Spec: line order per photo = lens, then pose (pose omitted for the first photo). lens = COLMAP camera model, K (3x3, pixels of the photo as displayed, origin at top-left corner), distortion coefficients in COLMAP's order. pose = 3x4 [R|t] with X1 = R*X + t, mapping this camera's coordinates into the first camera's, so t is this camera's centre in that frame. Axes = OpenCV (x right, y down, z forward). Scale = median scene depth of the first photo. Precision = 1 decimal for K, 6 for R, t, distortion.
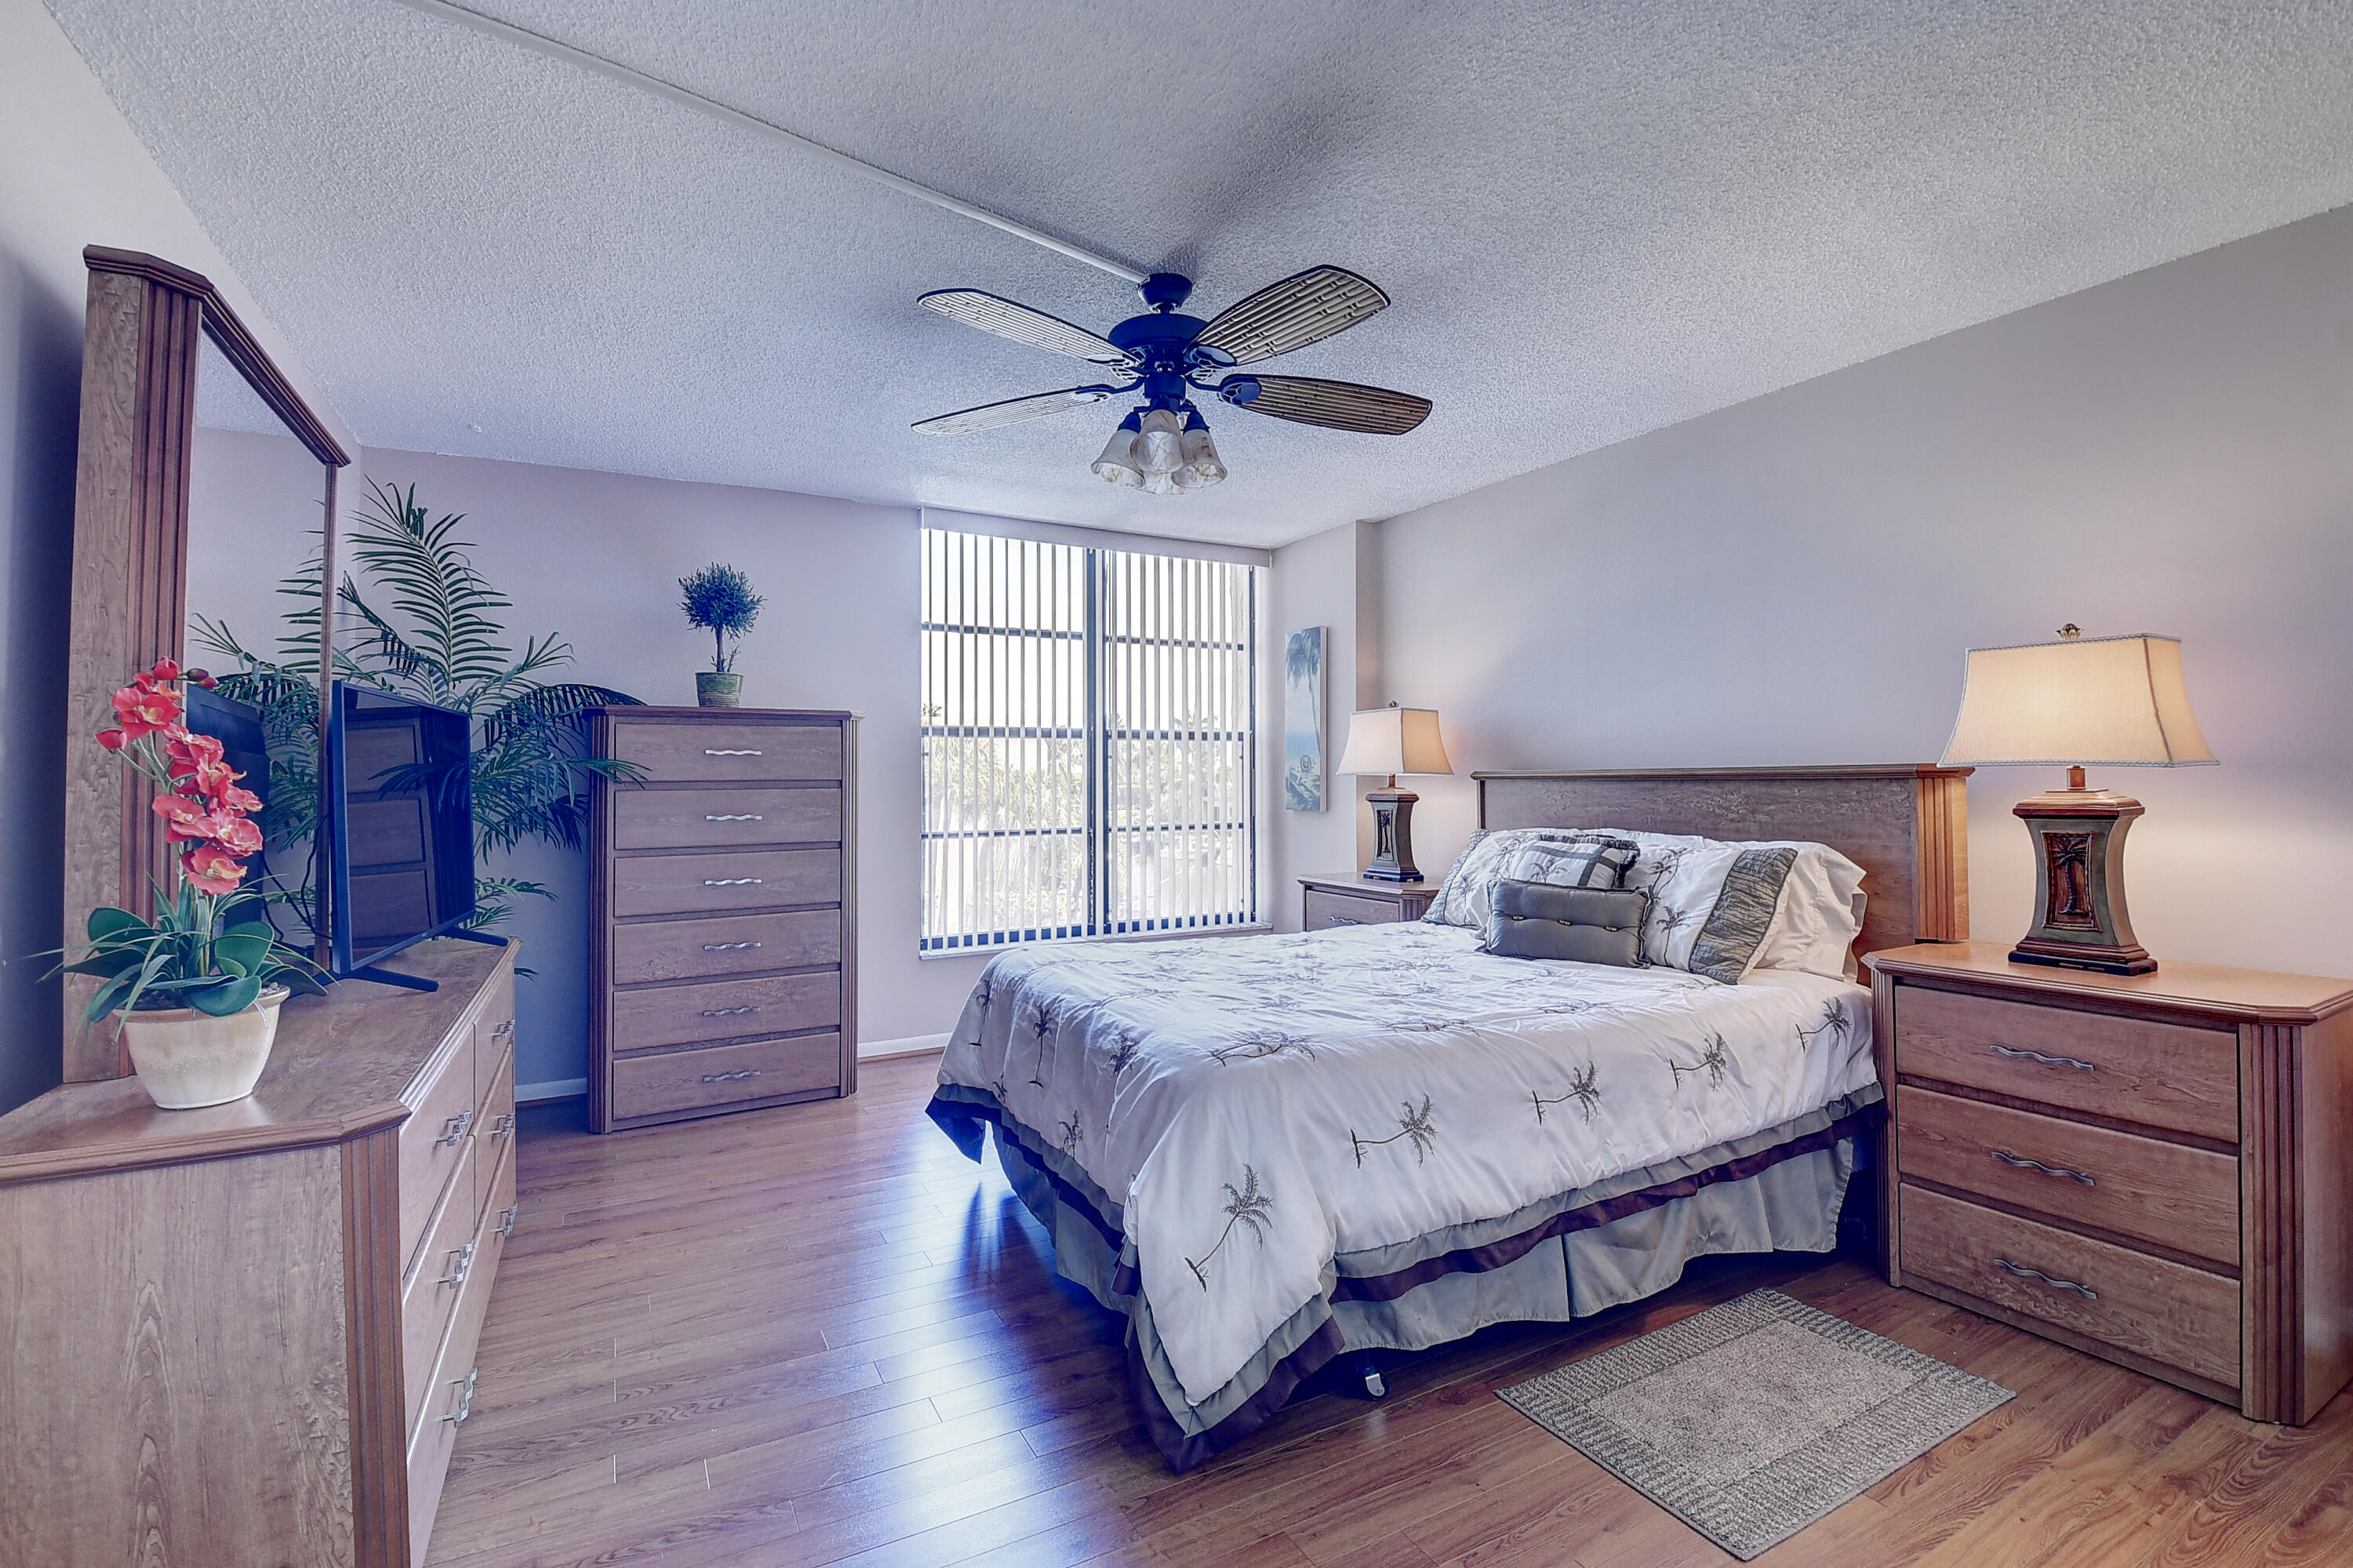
lens RADIAL K [[1028.8, 0, 1171.7], [0, 1028.8, 780.3], [0, 0, 1]] dist [0.005806, -0.015698]
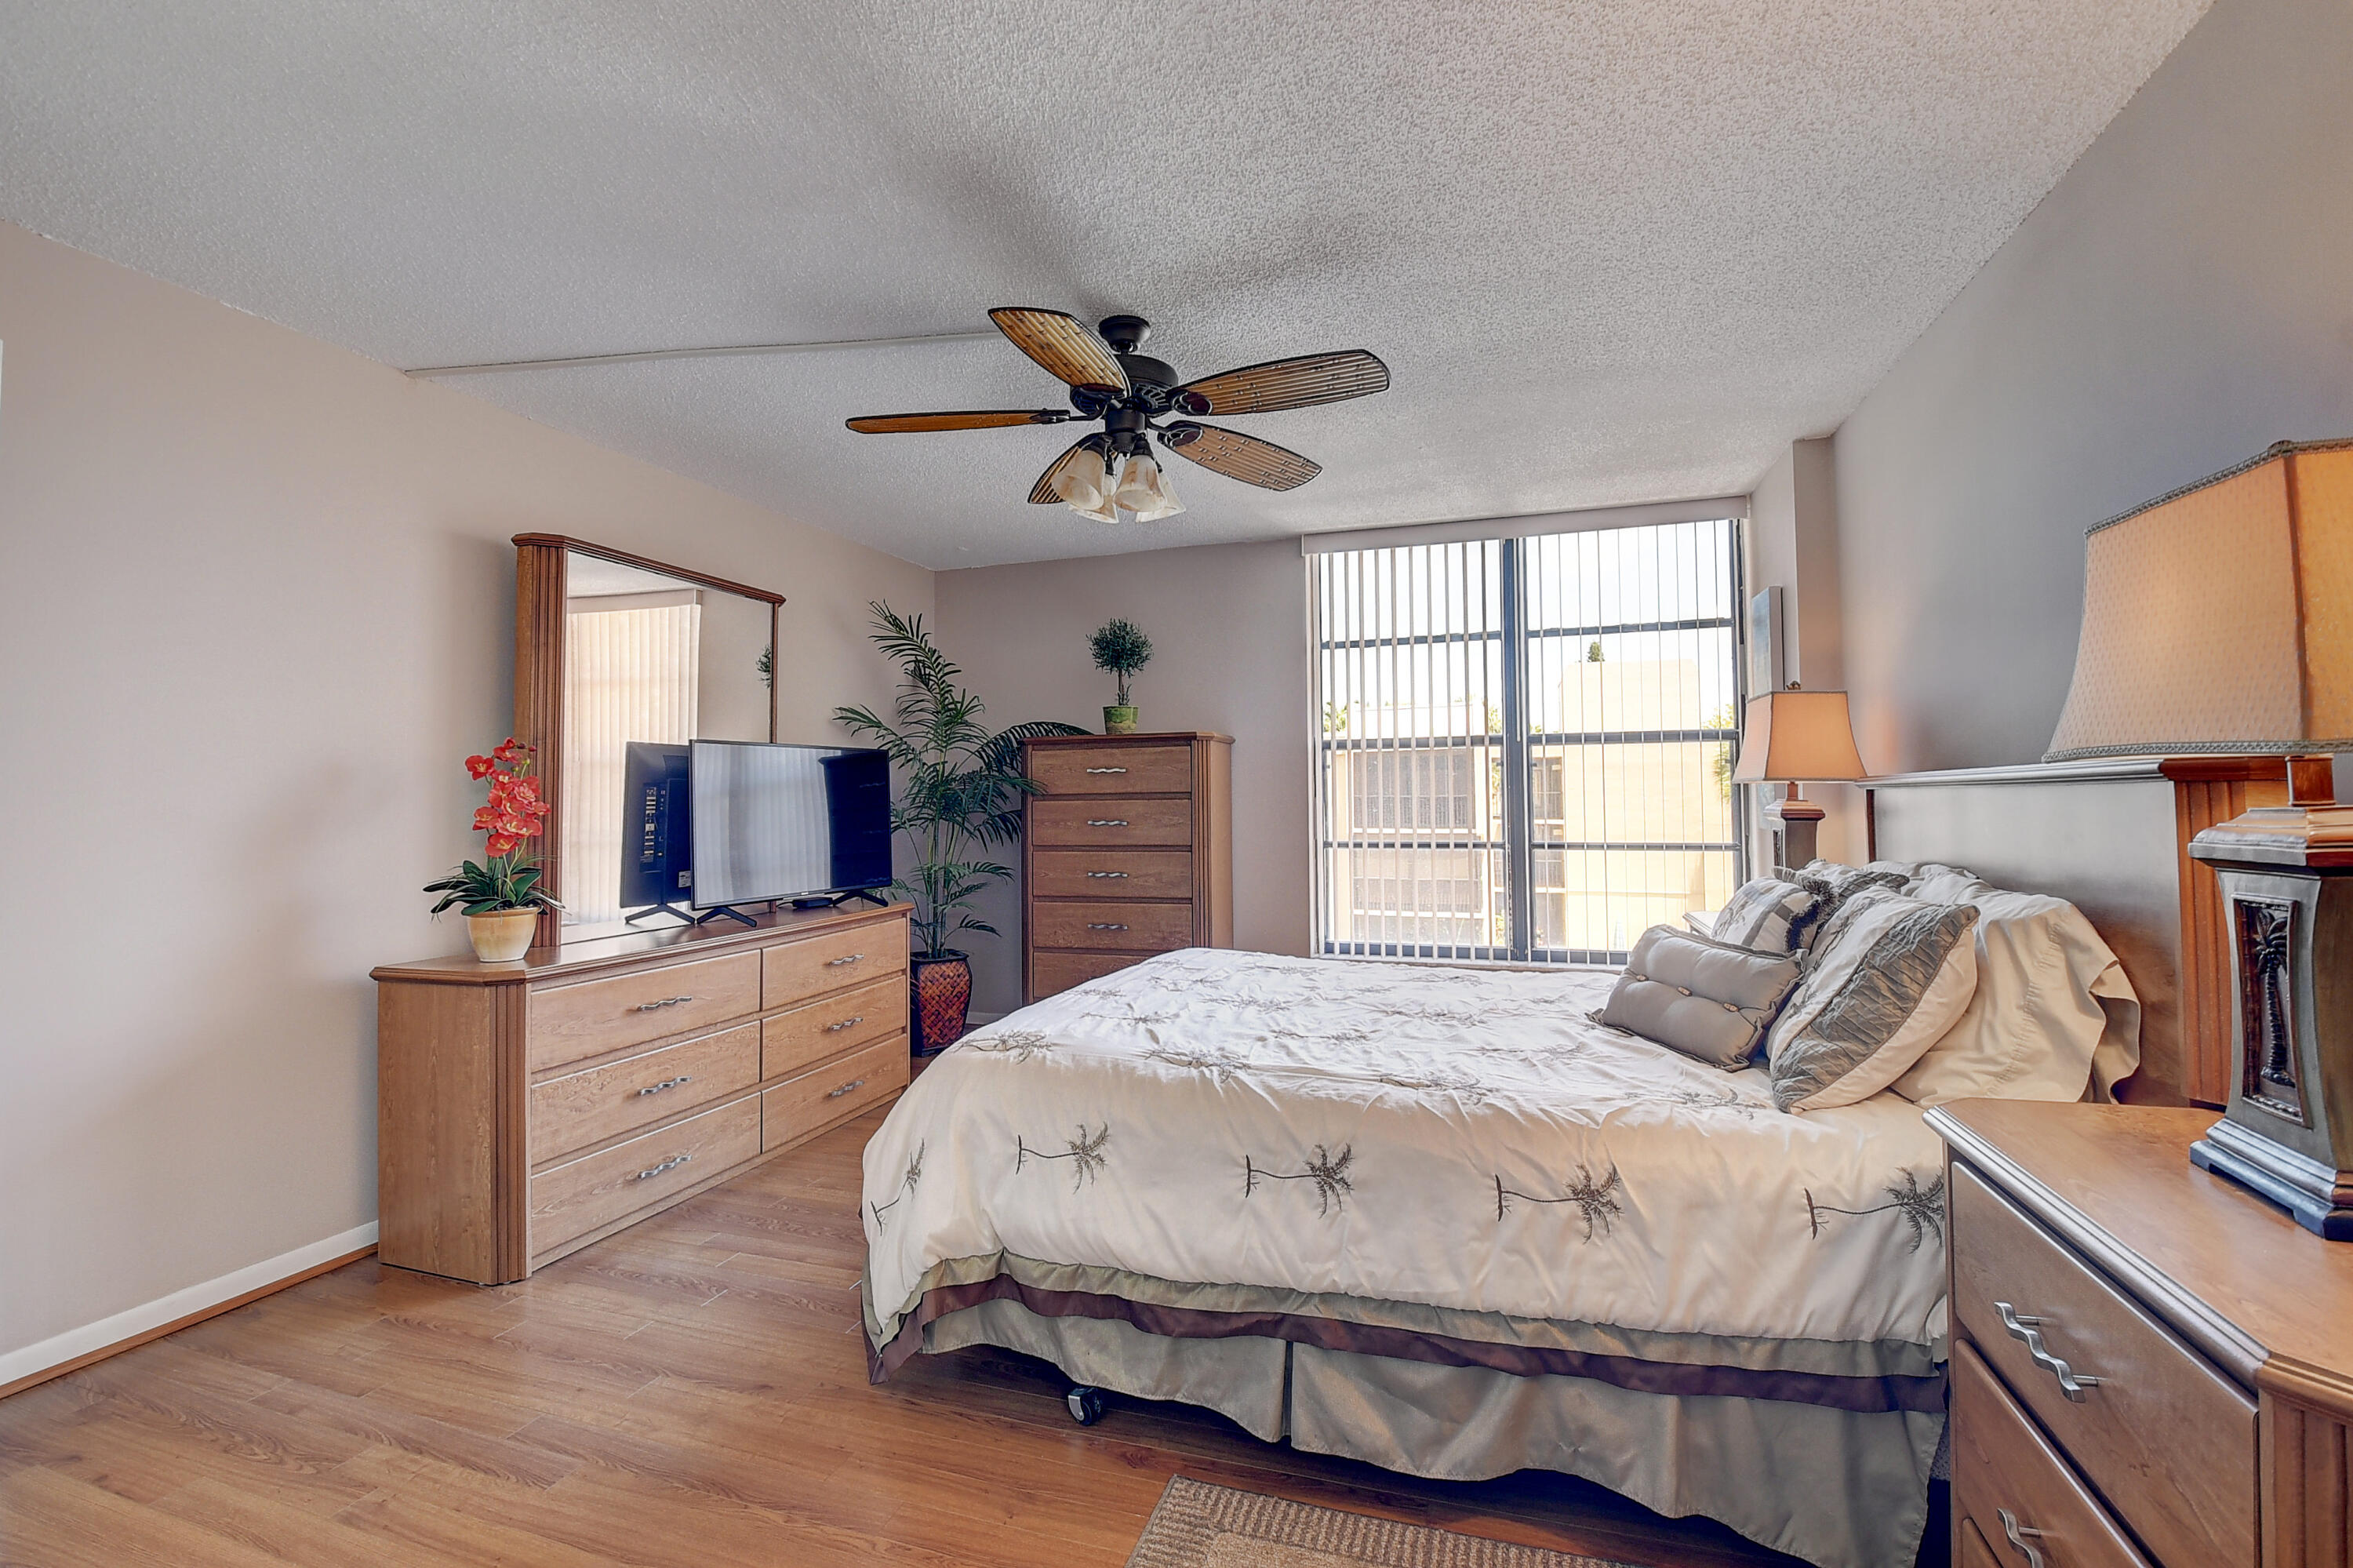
lens RADIAL K [[1028.8, 0, 1180.1], [0, 1028.8, 783.2], [0, 0, 1]] dist [0.005806, -0.015698]
pose [[0.696133, -0.010521, -0.717836, 0.680838], [0.006956, 0.999945, -0.007910, -0.002154], [0.717879, 0.000513, 0.696167, 0.264764]]
